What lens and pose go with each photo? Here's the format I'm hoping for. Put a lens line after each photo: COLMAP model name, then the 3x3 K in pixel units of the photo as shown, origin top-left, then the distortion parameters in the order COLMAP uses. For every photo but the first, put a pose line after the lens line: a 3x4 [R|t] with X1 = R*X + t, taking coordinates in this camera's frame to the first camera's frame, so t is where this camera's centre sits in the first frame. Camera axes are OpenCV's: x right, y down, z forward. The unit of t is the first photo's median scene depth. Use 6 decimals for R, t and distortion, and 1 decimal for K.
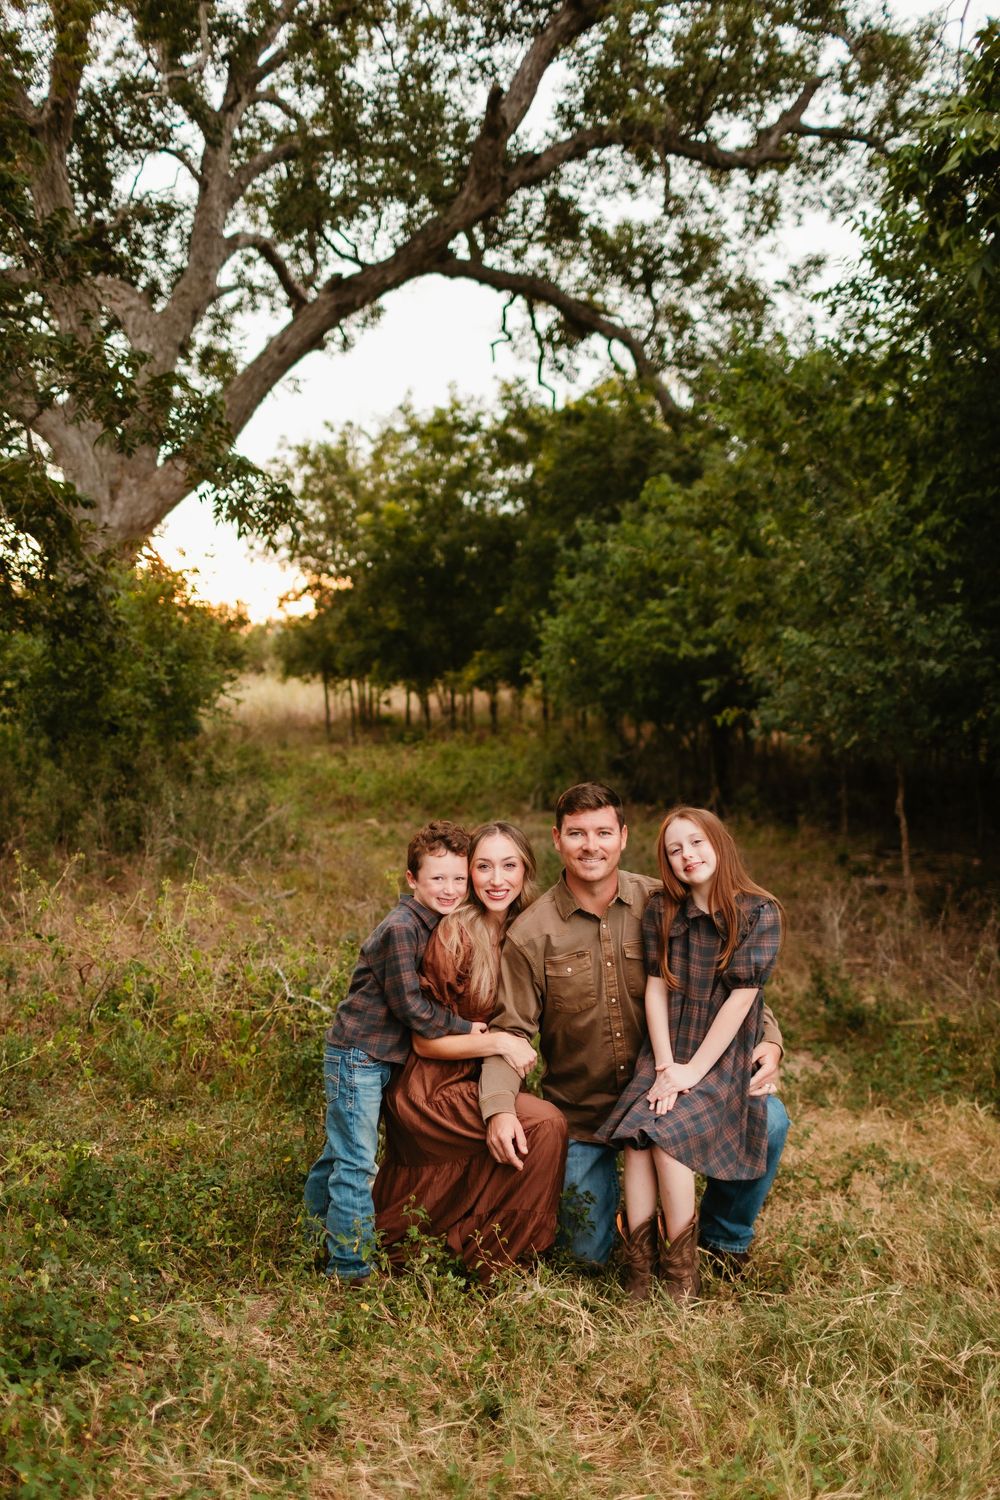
lens RADIAL K [[1574.7, 0, 438.2], [0, 1574.7, 827.9], [0, 0, 1]] dist [-0.002250, 0.000000]
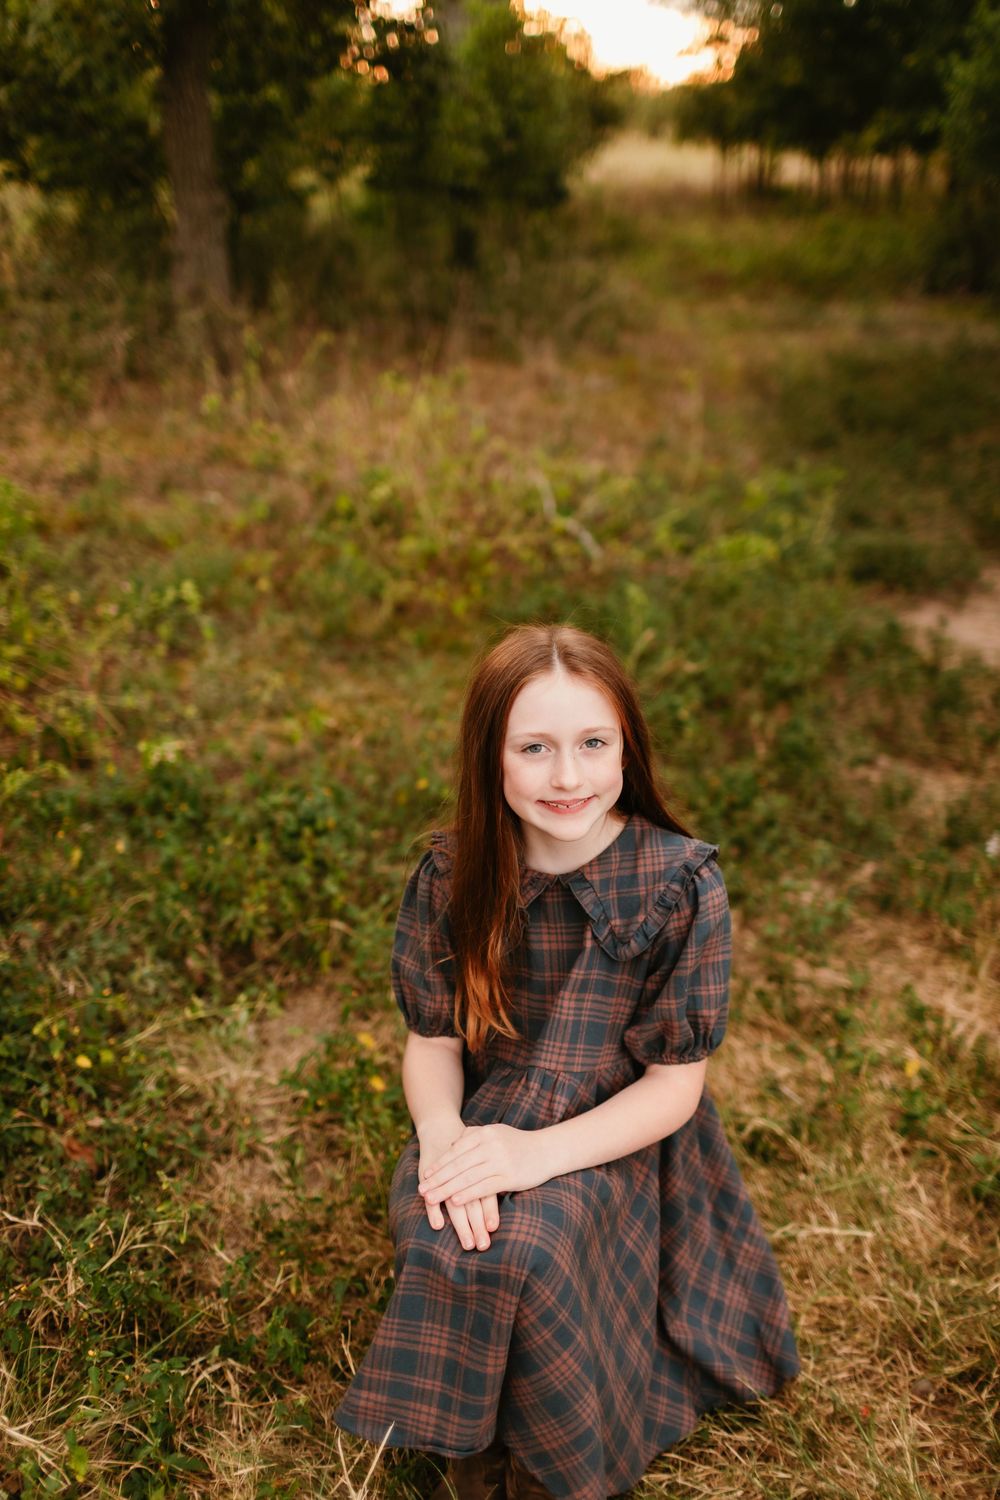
lens RADIAL K [[1433.2, 0, 491.0], [0, 1433.2, 746.5], [0, 0, 1]] dist [0.003278, 0.000000]
pose [[0.973268, 0.095160, -0.209029, 0.014183], [-0.029229, 0.954045, 0.298233, -0.001569], [0.227803, -0.284151, 0.931324, 0.071297]]
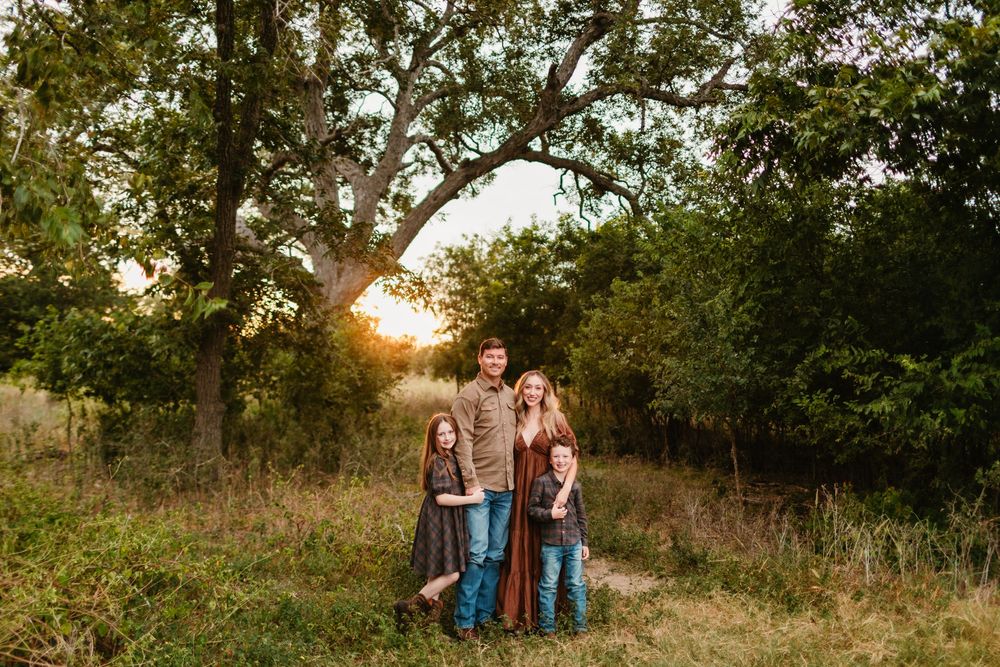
lens RADIAL K [[955.5, 0, 500.7], [0, 955.5, 326.1], [0, 0, 1]] dist [0.003278, 0.000000]
pose [[0.999082, 0.020619, -0.037542, 0.019158], [-0.026049, 0.988277, -0.150431, 0.005684], [0.034000, 0.151271, 0.987907, -0.060322]]
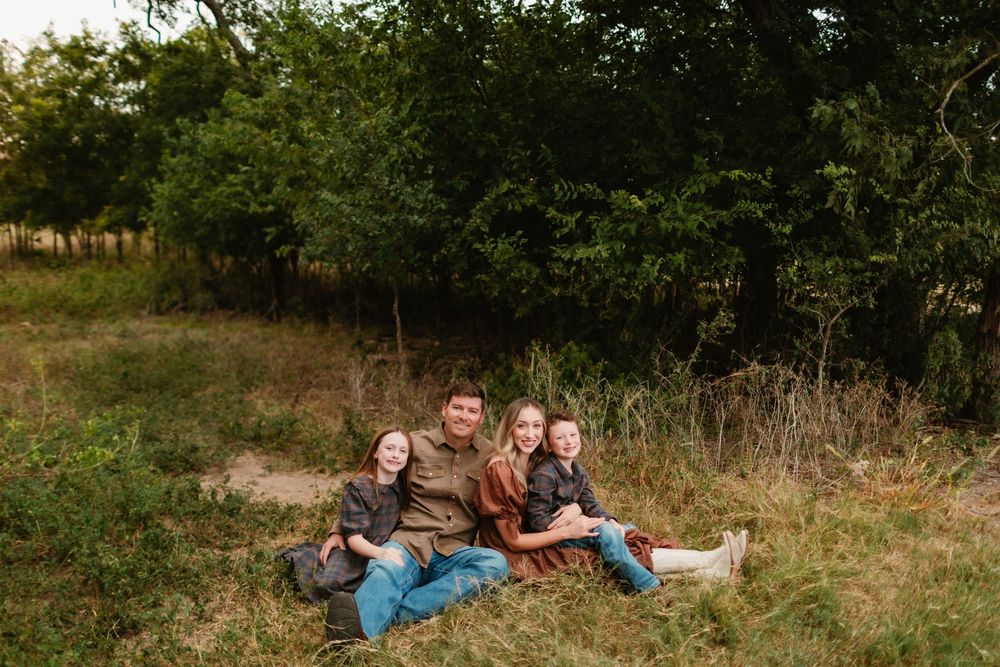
lens RADIAL K [[979.6, 0, 514.2], [0, 979.6, 331.0], [0, 0, 1]] dist [0.010693, 0.000000]
pose [[0.914989, -0.016164, 0.403156, 0.002203], [0.013770, 0.999866, 0.008837, 0.000492], [-0.403245, -0.002534, 0.915089, 0.019871]]
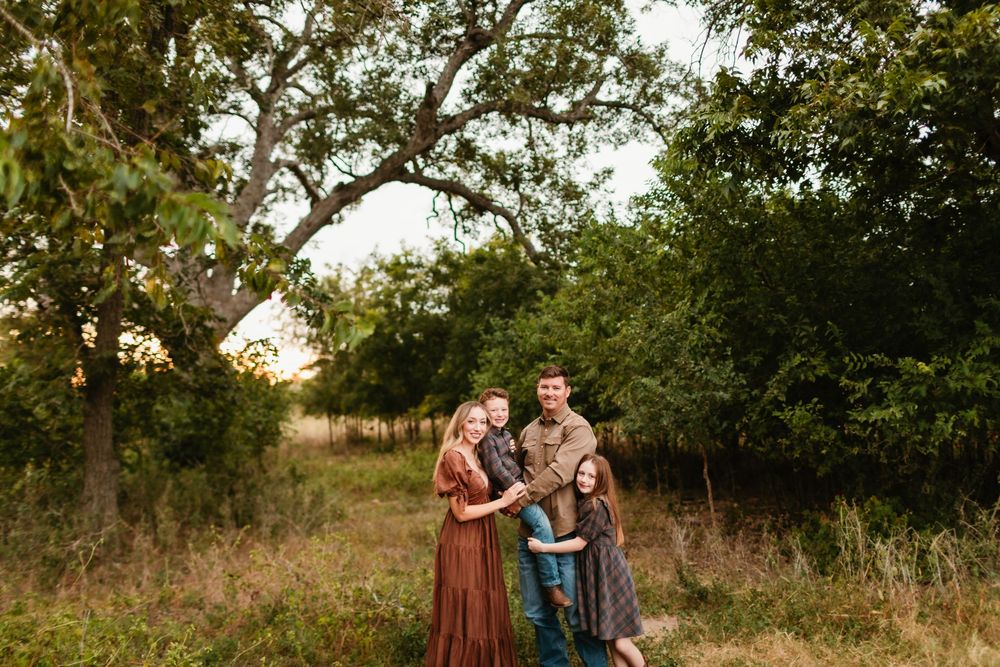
lens RADIAL K [[955.5, 0, 505.8], [0, 955.5, 341.8], [0, 0, 1]] dist [0.003278, 0.000000]
pose [[0.990968, -0.034619, 0.129551, -0.024417], [0.055344, 0.985568, -0.159974, 0.000254], [-0.122144, 0.165699, 0.978583, -0.022394]]
